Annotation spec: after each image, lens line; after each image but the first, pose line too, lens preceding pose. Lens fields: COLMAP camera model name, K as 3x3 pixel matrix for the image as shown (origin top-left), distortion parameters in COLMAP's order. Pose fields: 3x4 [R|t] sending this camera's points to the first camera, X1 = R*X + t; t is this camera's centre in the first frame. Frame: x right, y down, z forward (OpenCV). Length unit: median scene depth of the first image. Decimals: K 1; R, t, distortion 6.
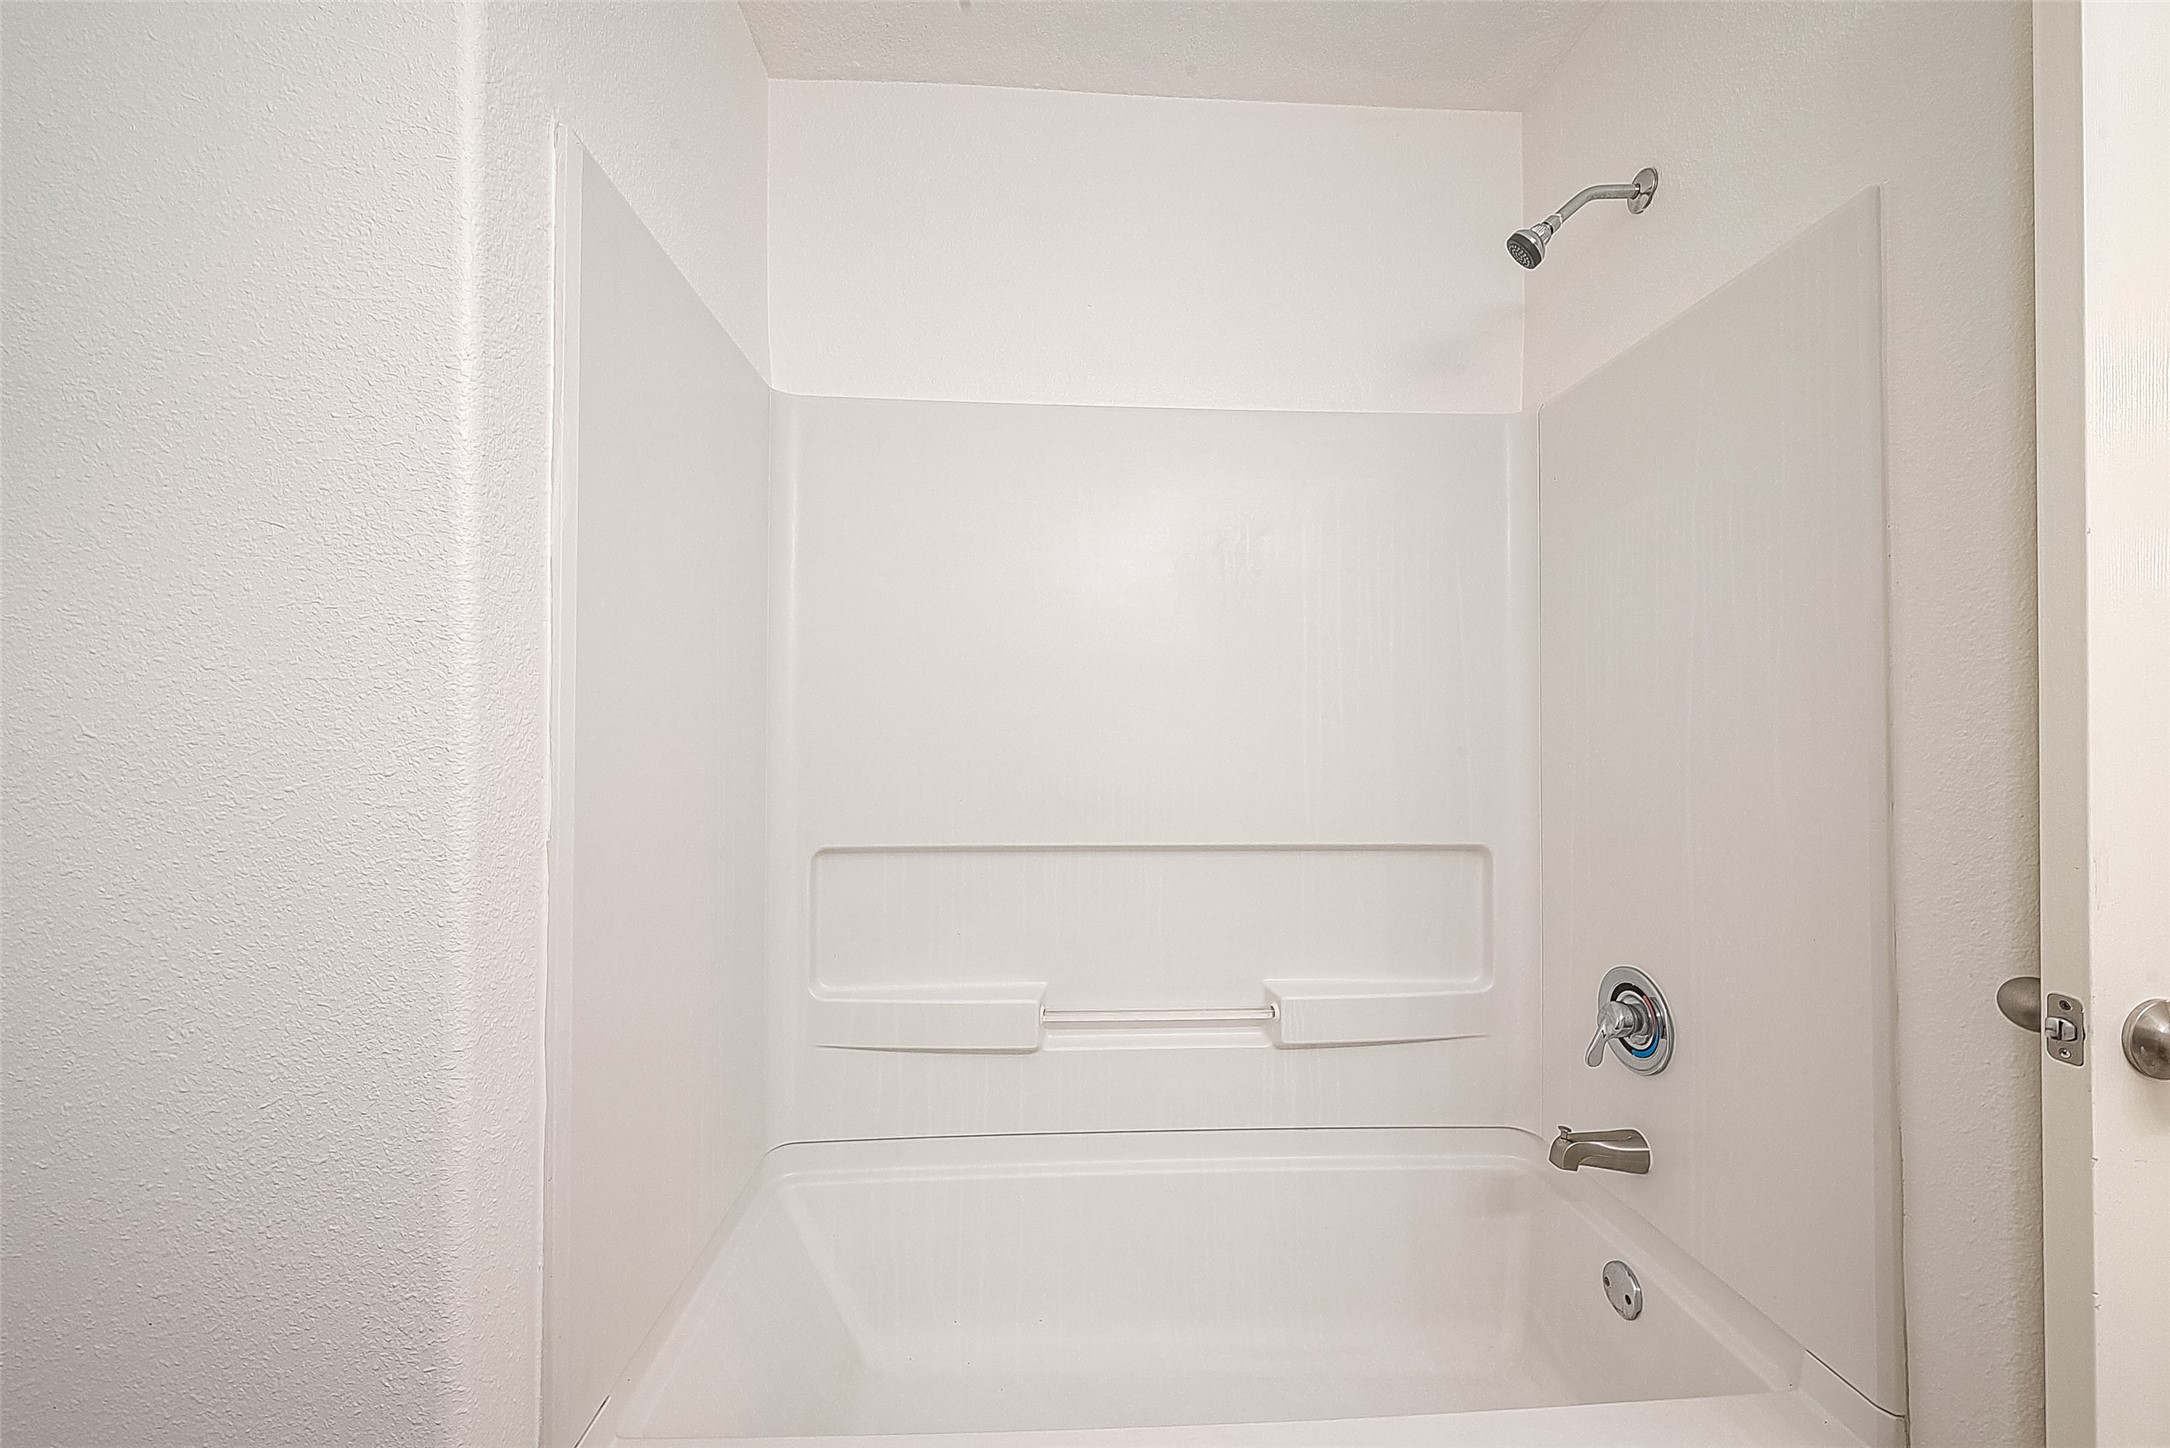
lens RADIAL K [[850.3, 0, 1069.0], [0, 850.3, 715.4], [0, 0, 1]] dist [0.001279, 0.000090]
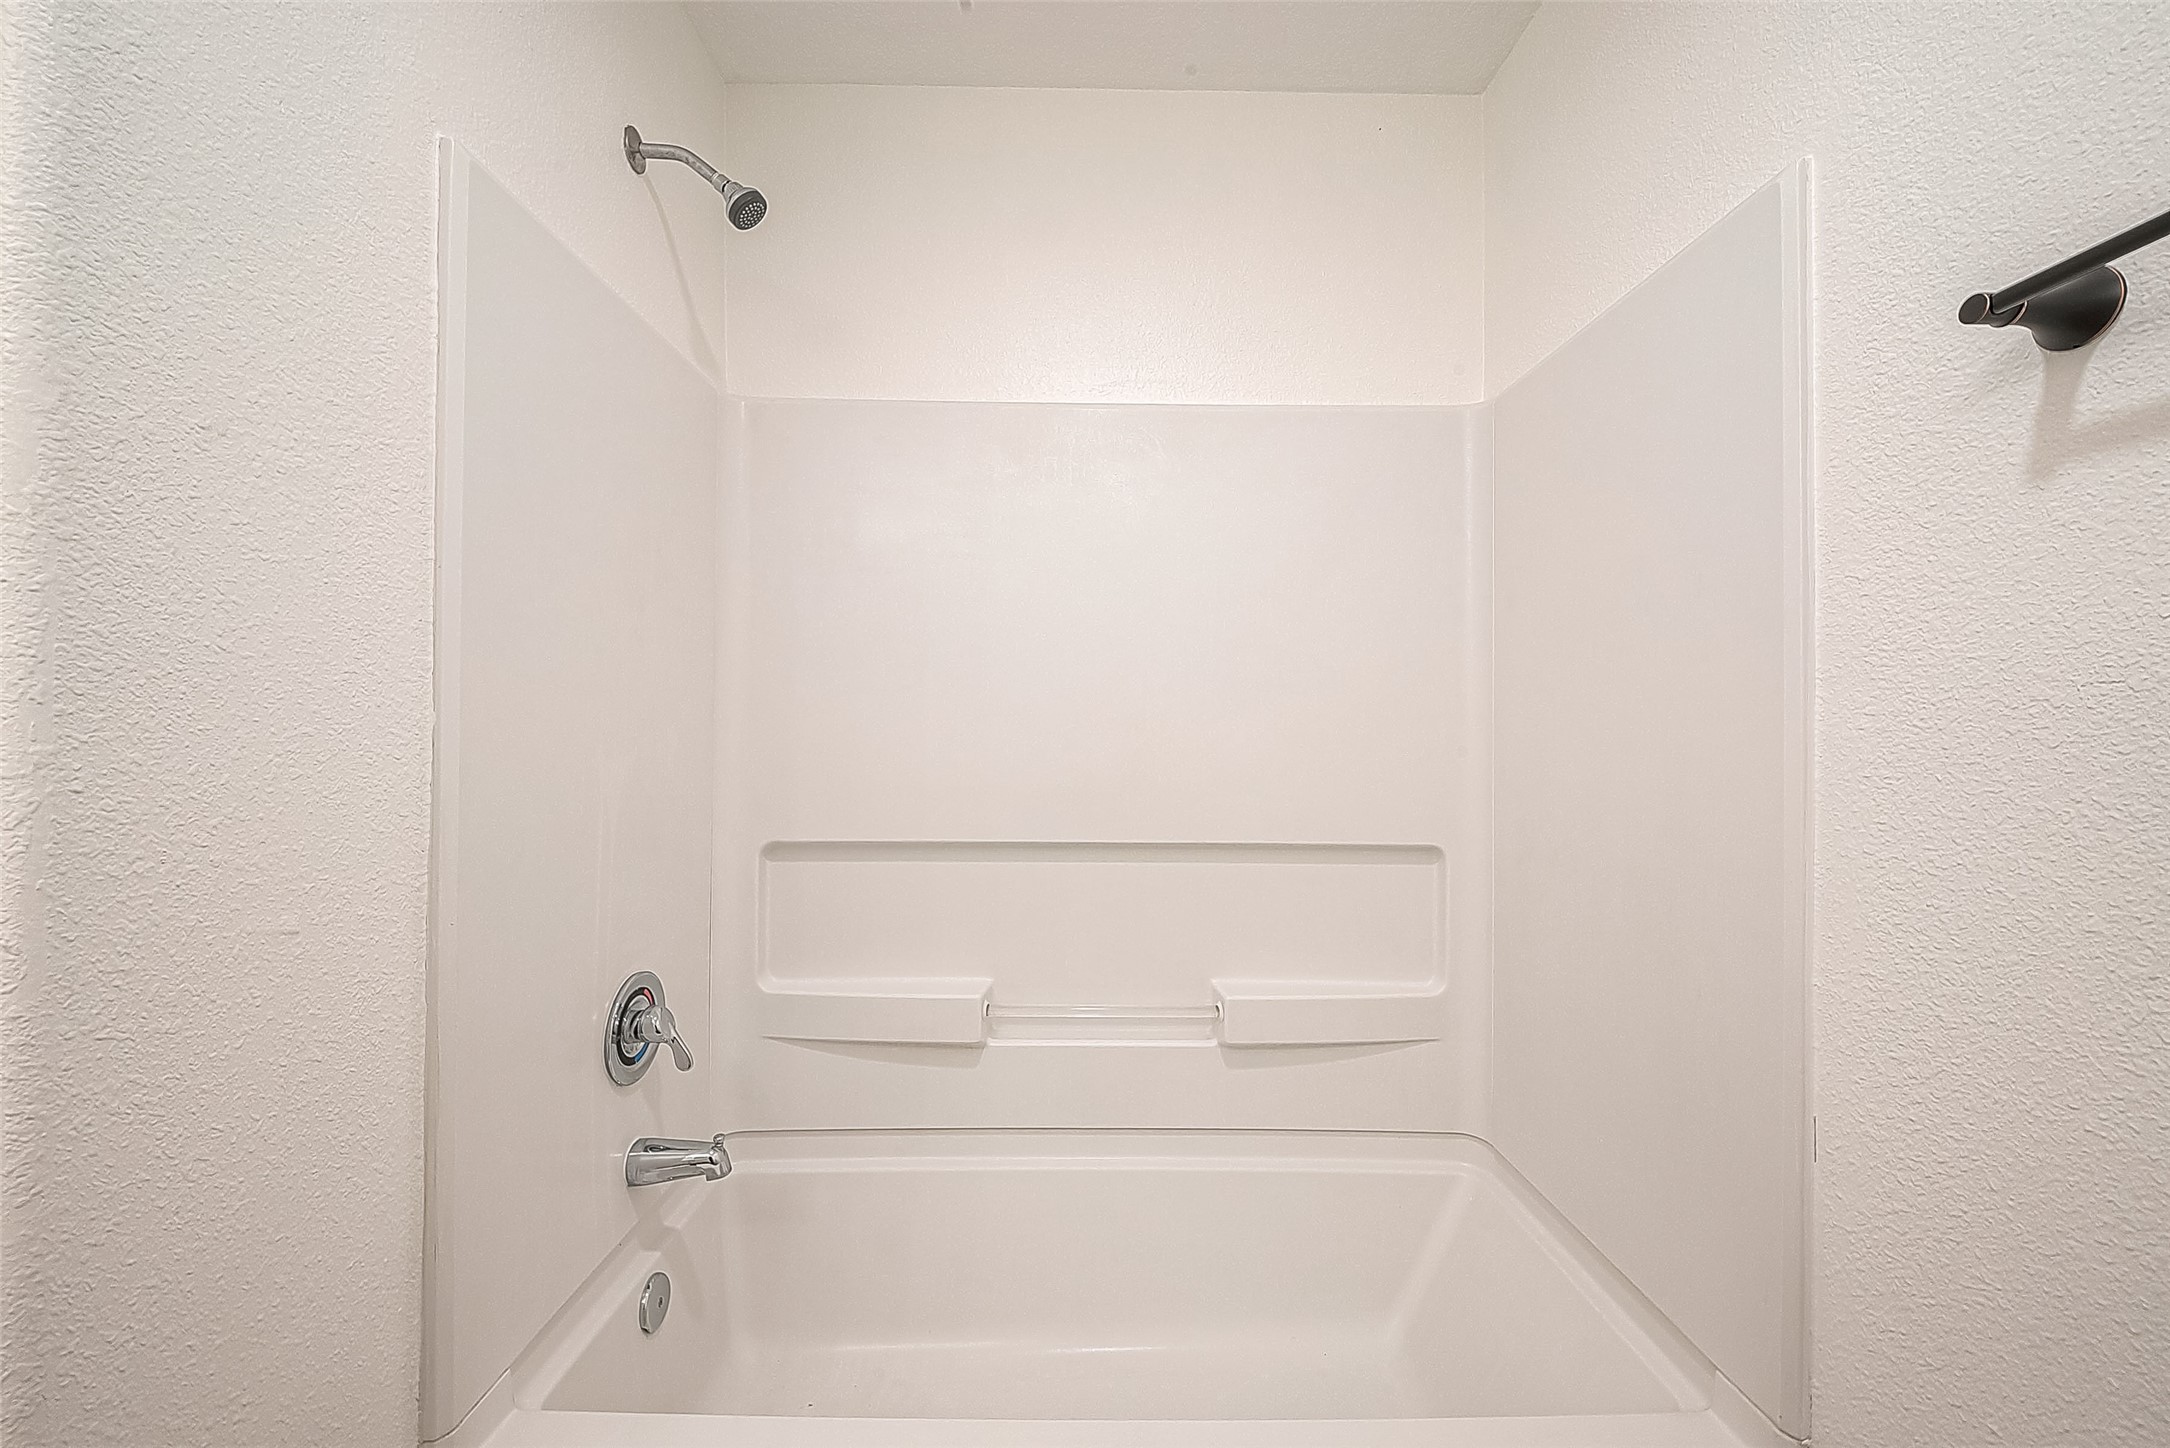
lens RADIAL K [[850.3, 0, 1091.2], [0, 850.3, 720.8], [0, 0, 1]] dist [0.001279, 0.000090]
pose [[0.998646, 0.003170, -0.051916, 0.142442], [-0.002805, 0.999971, 0.007093, 0.001612], [0.051937, -0.006938, 0.998626, 0.000102]]
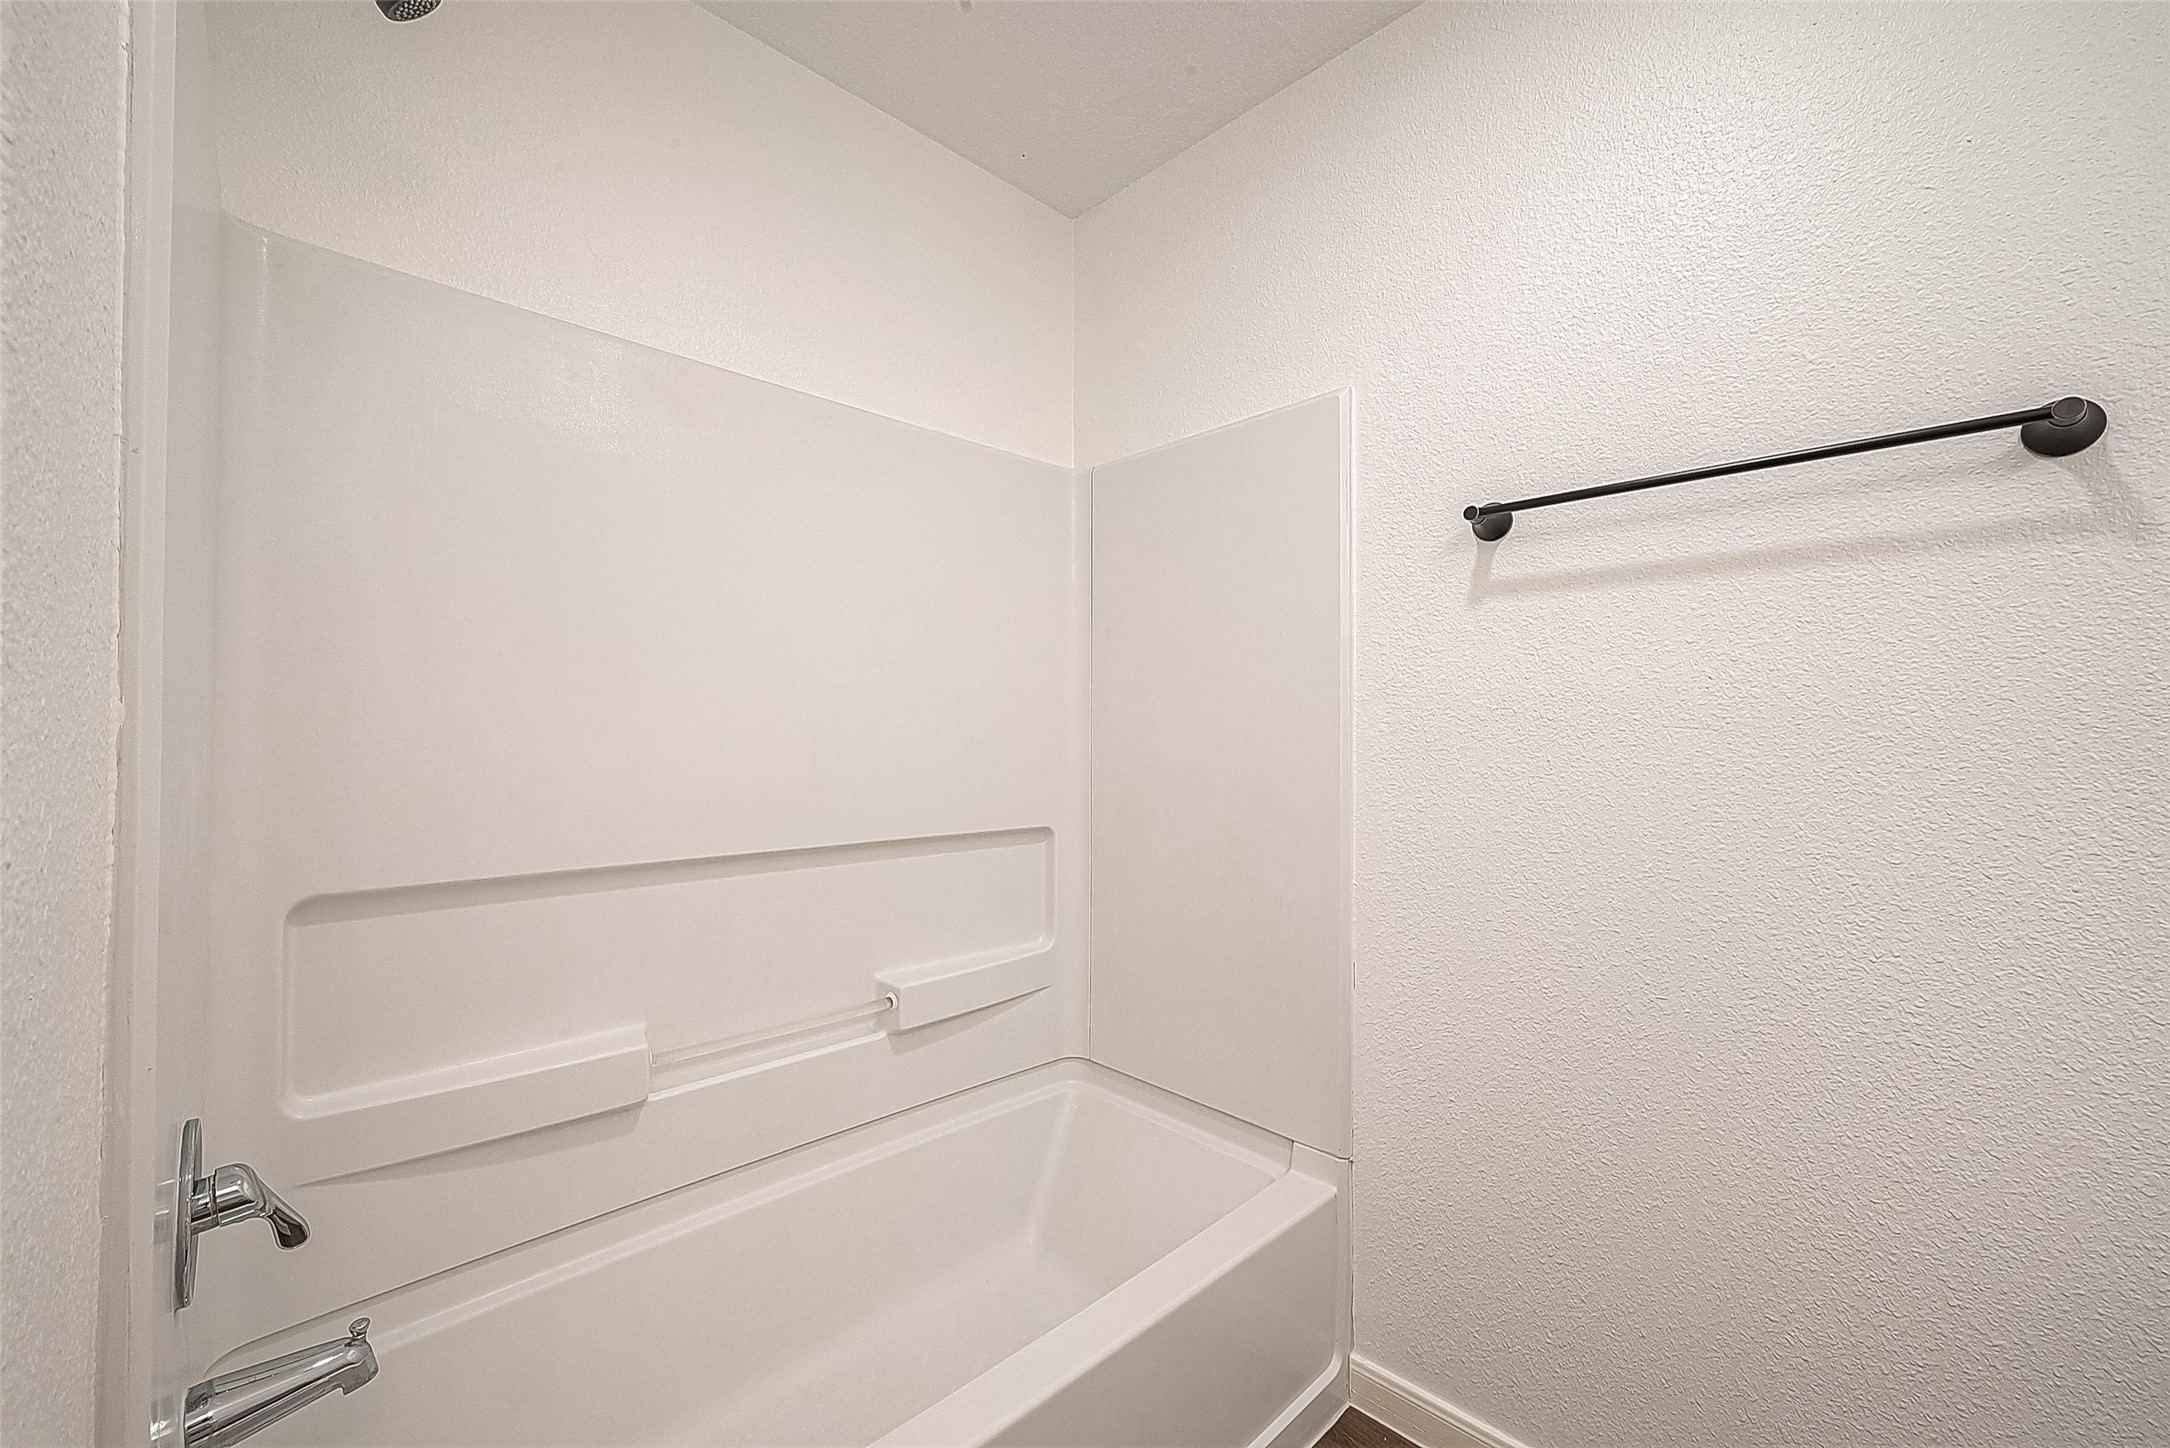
lens RADIAL K [[850.3, 0, 1081.1], [0, 850.3, 727.1], [0, 0, 1]] dist [0.001279, 0.000090]
pose [[0.766514, 0.006229, 0.642197, -0.247229], [-0.013518, 0.999888, 0.006435, 0.003166], [-0.642085, -0.013614, 0.766513, 0.060441]]
